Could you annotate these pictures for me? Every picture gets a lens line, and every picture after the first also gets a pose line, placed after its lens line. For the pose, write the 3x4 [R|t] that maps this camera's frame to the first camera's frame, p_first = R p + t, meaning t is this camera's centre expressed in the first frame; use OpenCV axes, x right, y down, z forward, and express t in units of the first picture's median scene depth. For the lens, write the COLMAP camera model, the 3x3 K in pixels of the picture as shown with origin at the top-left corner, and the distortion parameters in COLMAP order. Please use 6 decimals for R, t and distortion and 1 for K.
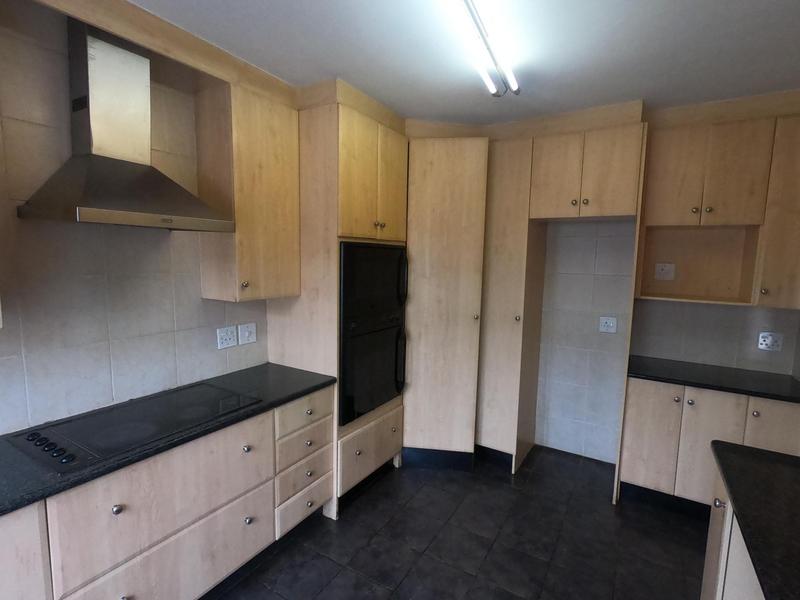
lens RADIAL K [[398.3, 0, 397.4], [0, 398.3, 304.4], [0, 0, 1]] dist [0.001975, 0.001617]
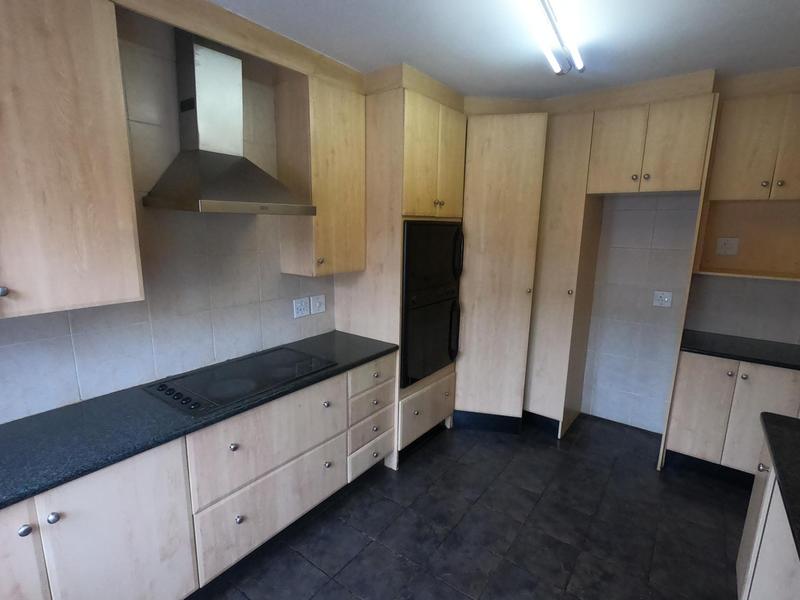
lens RADIAL K [[398.3, 0, 397.4], [0, 398.3, 304.4], [0, 0, 1]] dist [0.001975, 0.001617]
pose [[0.995145, 0.013123, -0.097541, -0.052435], [-0.005166, 0.996669, 0.081388, -0.019082], [0.098284, -0.080489, 0.991898, -0.086721]]
